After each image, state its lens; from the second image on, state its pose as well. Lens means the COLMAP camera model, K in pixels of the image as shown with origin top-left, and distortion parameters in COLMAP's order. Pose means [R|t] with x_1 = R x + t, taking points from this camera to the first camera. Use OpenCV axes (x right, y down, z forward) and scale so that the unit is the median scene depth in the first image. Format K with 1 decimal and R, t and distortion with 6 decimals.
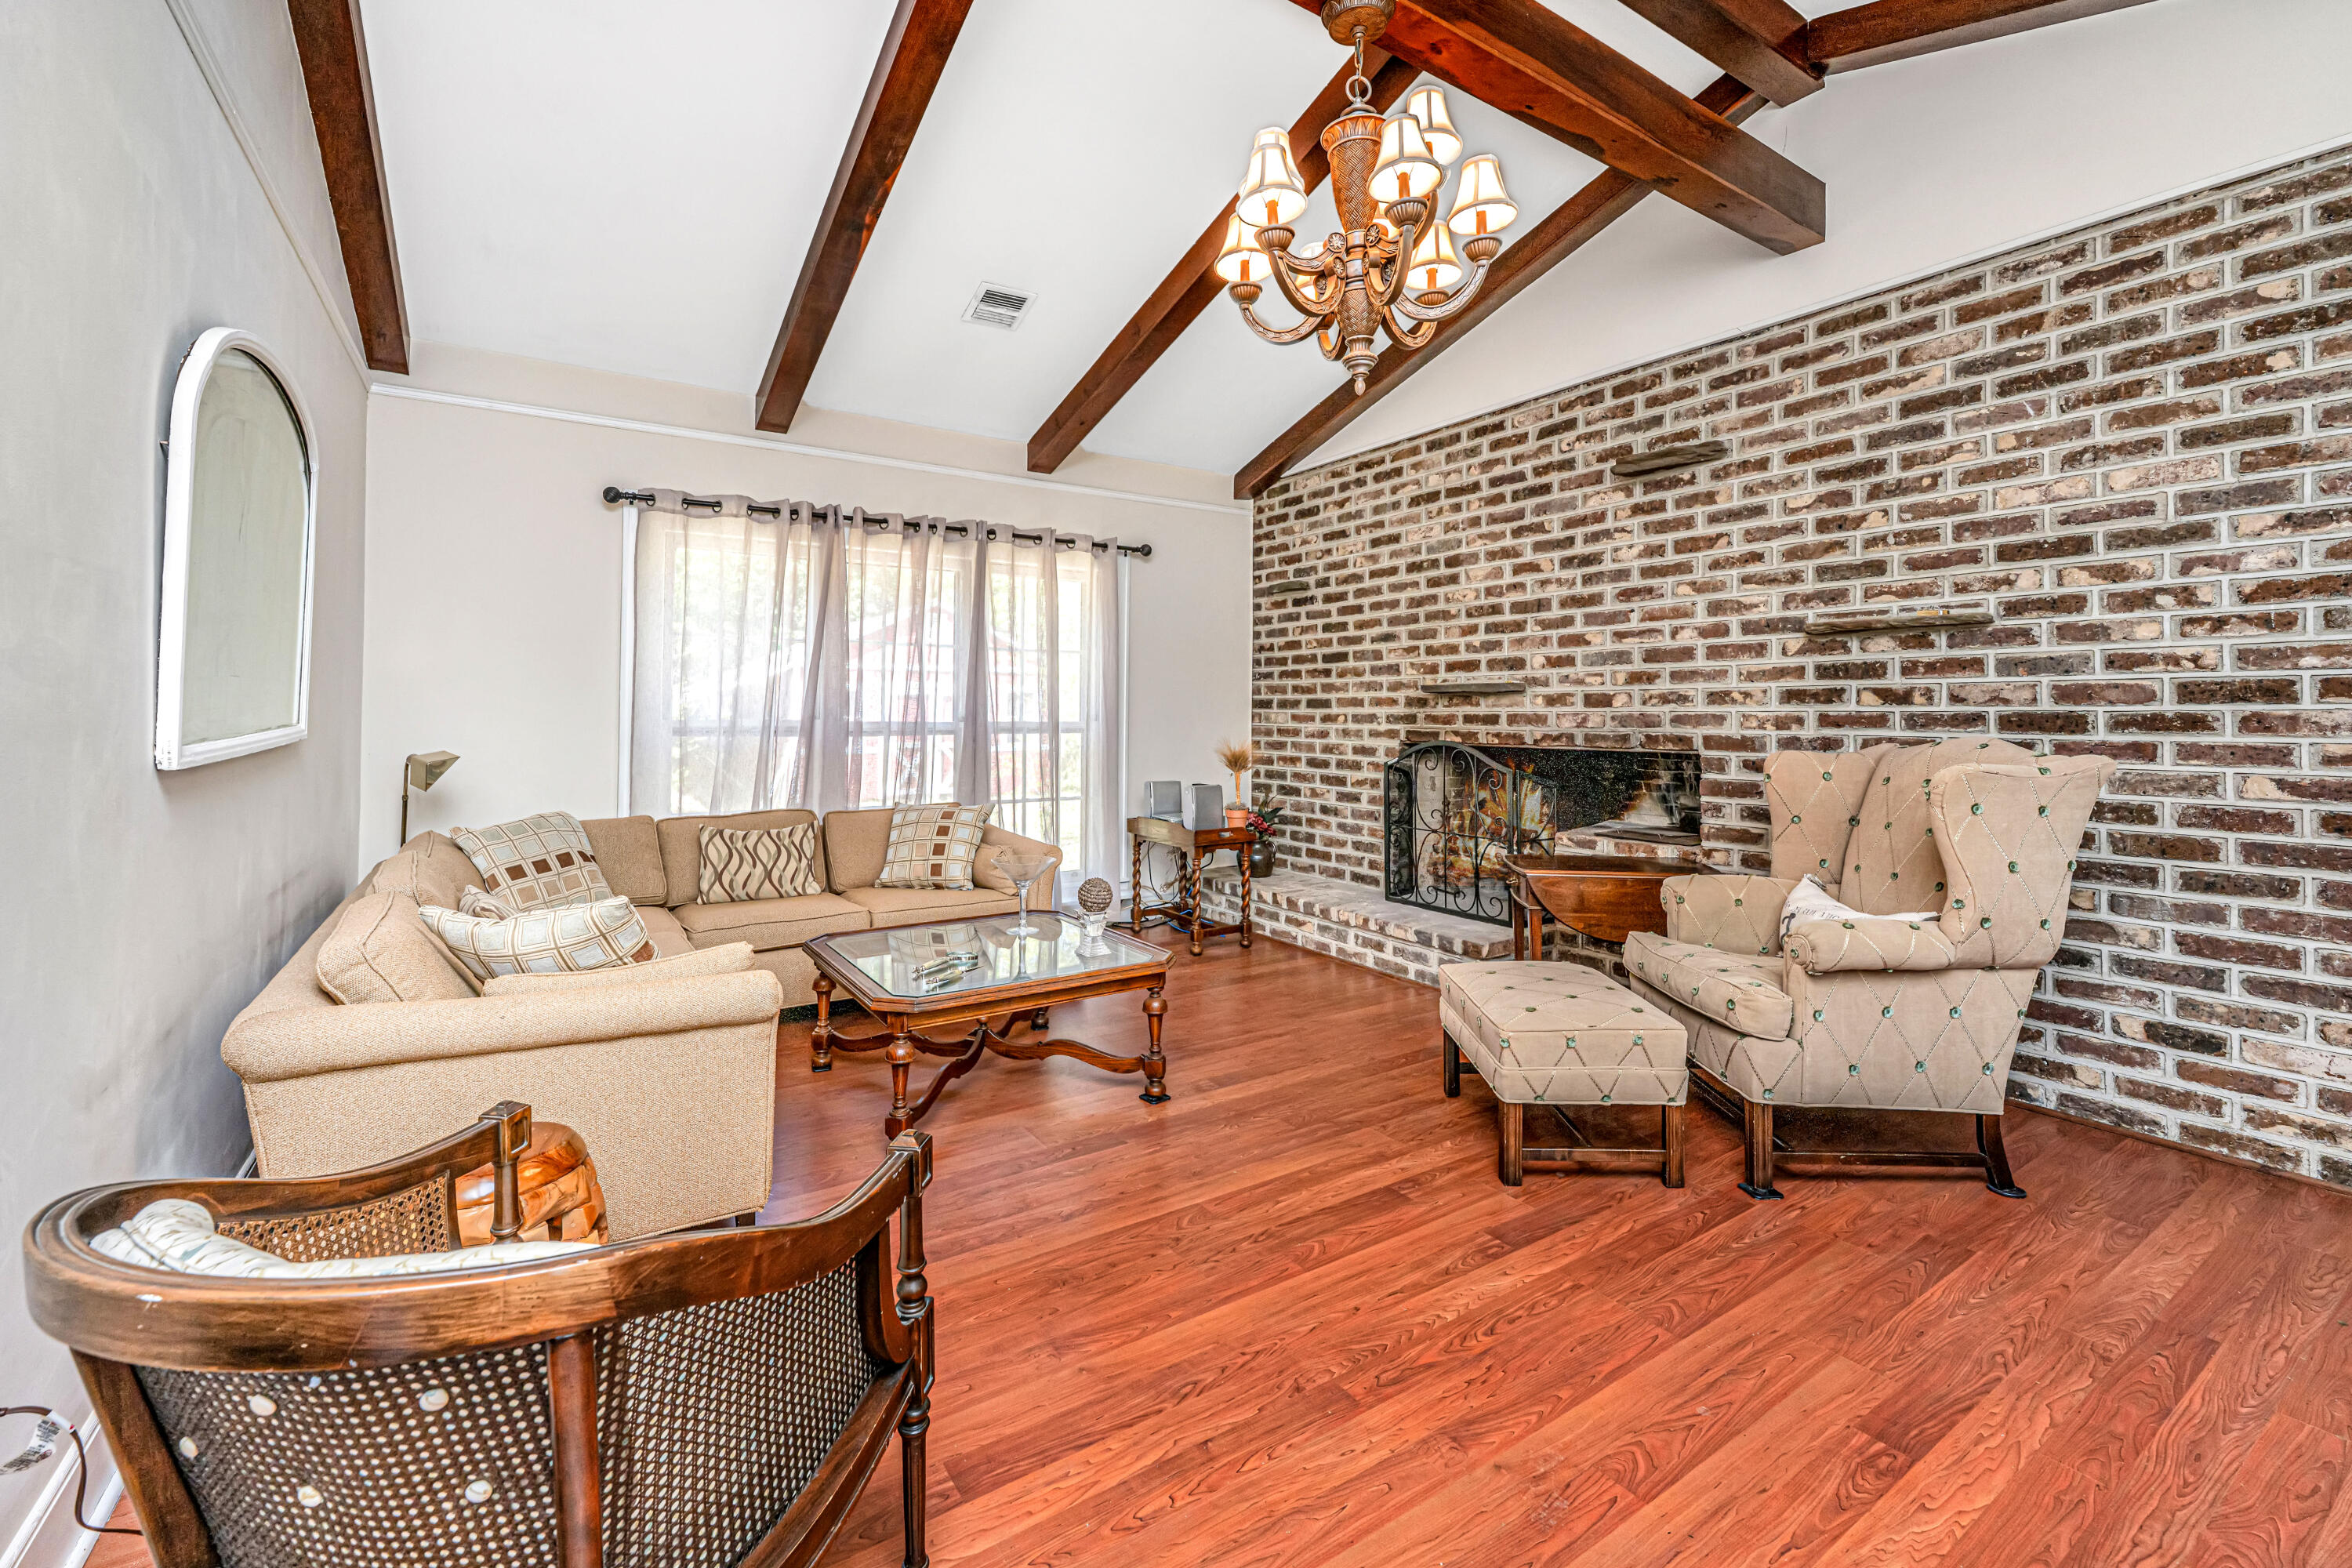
lens RADIAL K [[980.9, 0, 1170.1], [0, 980.9, 704.2], [0, 0, 1]] dist [-0.007182, -0.000069]
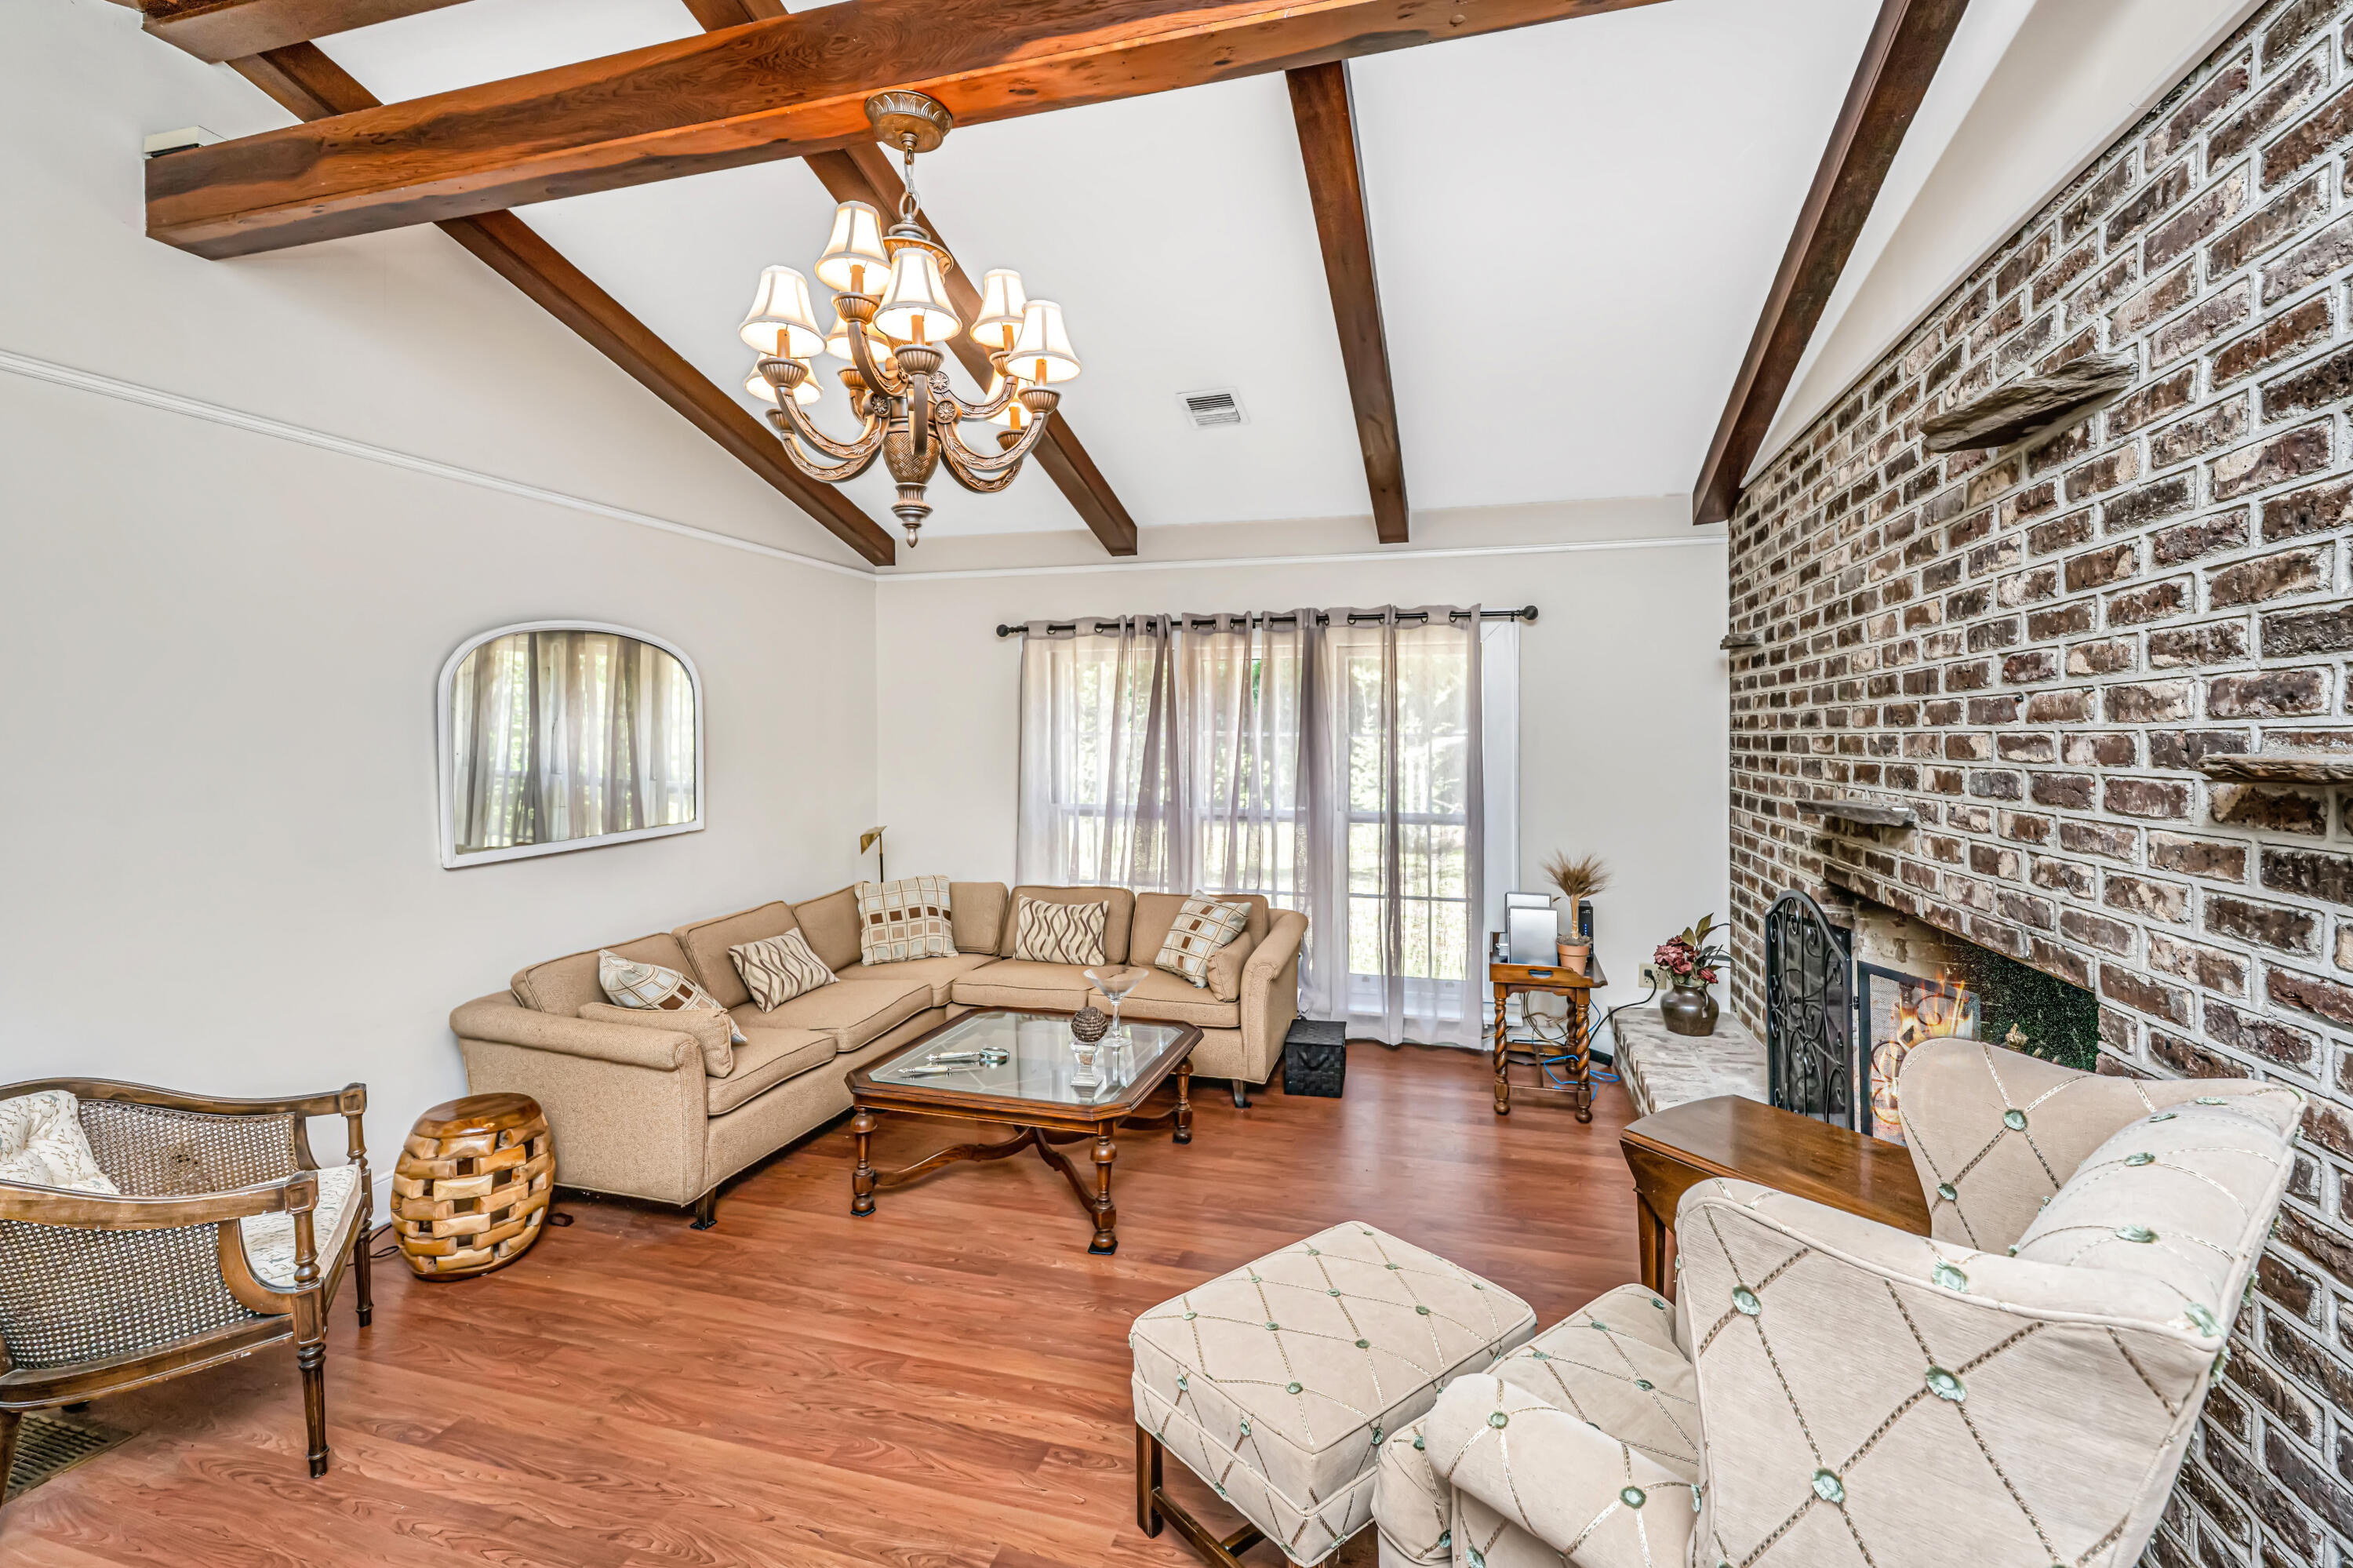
lens RADIAL K [[983.1, 0, 1181.2], [0, 983.1, 749.5], [0, 0, 1]] dist [-0.000616, -0.000071]
pose [[0.666662, 0.010205, -0.745290, 0.567017], [0.003003, 0.999861, 0.016377, -0.078801], [0.745354, -0.013157, 0.666539, 0.315510]]
